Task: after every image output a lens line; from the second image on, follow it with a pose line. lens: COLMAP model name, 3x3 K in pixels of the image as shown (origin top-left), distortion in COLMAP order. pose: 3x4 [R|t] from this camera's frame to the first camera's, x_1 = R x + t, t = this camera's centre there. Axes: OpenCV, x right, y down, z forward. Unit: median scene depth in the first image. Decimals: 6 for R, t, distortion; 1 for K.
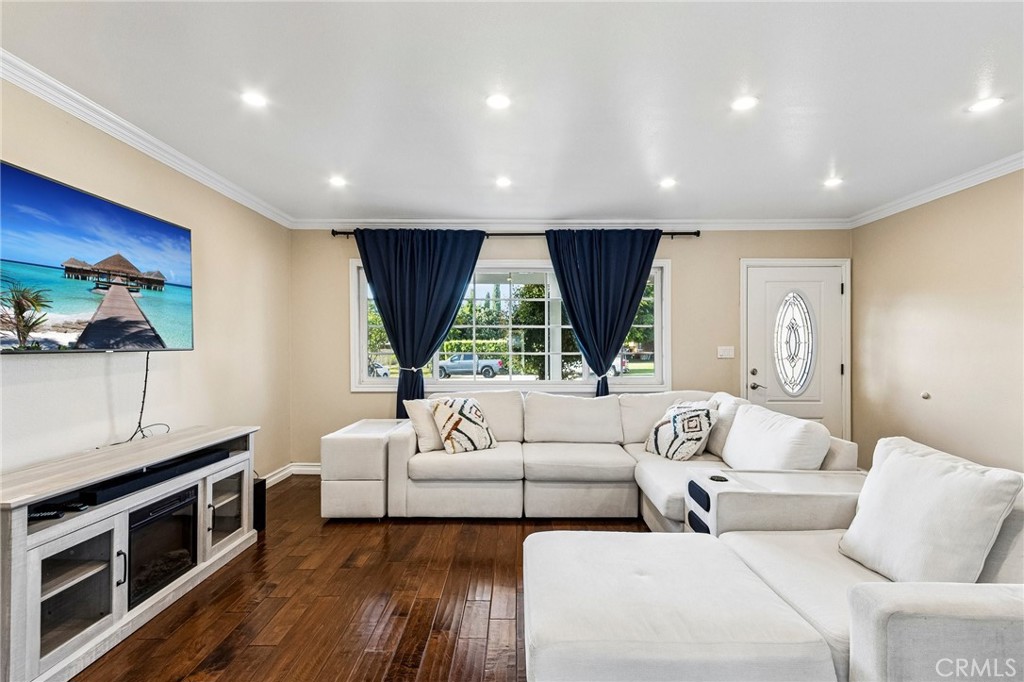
lens RADIAL K [[482.7, 0, 511.7], [0, 482.7, 352.0], [0, 0, 1]] dist [0.016444, 0.000063]
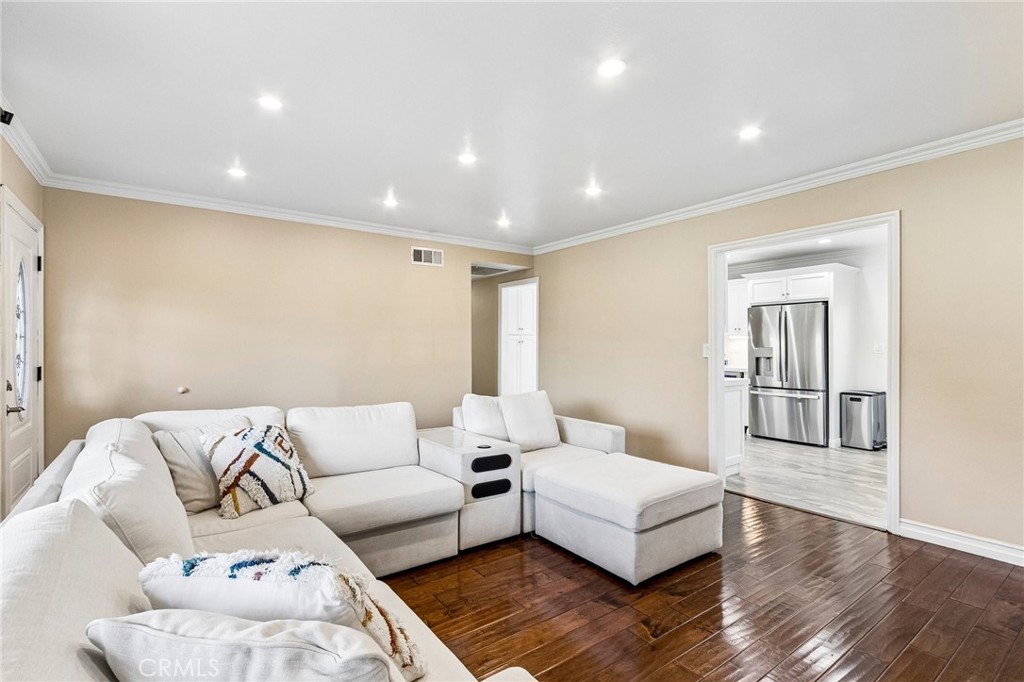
lens RADIAL K [[482.7, 0, 509.1], [0, 482.7, 335.1], [0, 0, 1]] dist [0.016444, 0.000063]
pose [[-0.597255, 0.016309, 0.801886, -0.365077], [0.004887, 0.999849, -0.016695, -0.006855], [-0.802037, -0.006052, -0.597244, 0.976605]]
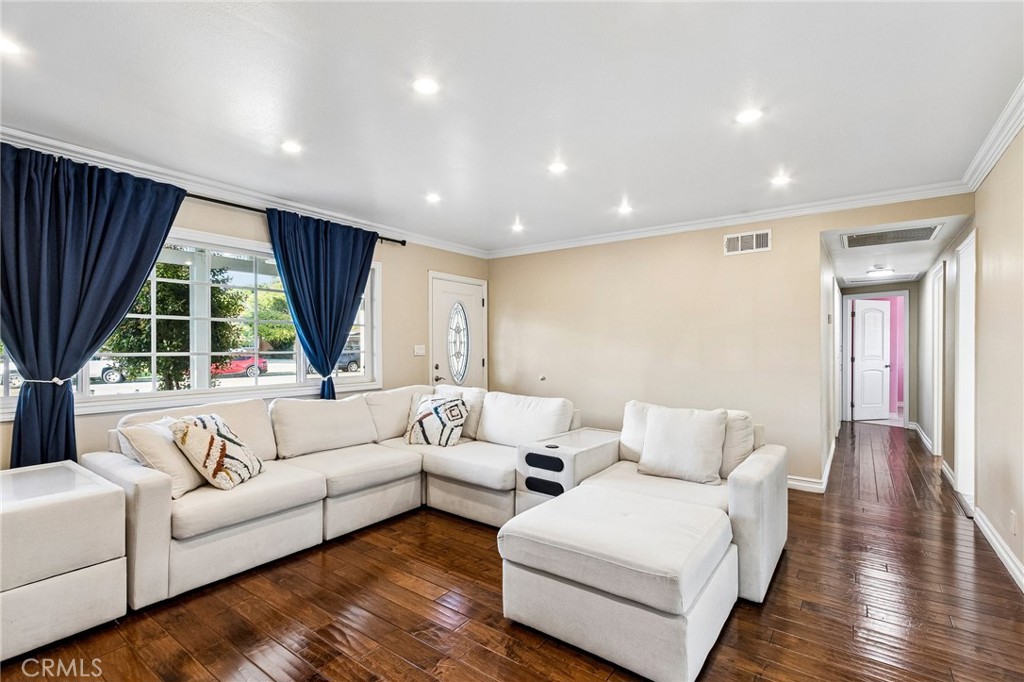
lens RADIAL K [[482.7, 0, 500.7], [0, 482.7, 345.7], [0, 0, 1]] dist [0.016444, 0.000063]
pose [[0.600009, 0.001501, 0.799992, -0.403052], [0.004914, 0.999972, -0.005561, -0.003871], [-0.799978, 0.007268, 0.599985, 0.182001]]
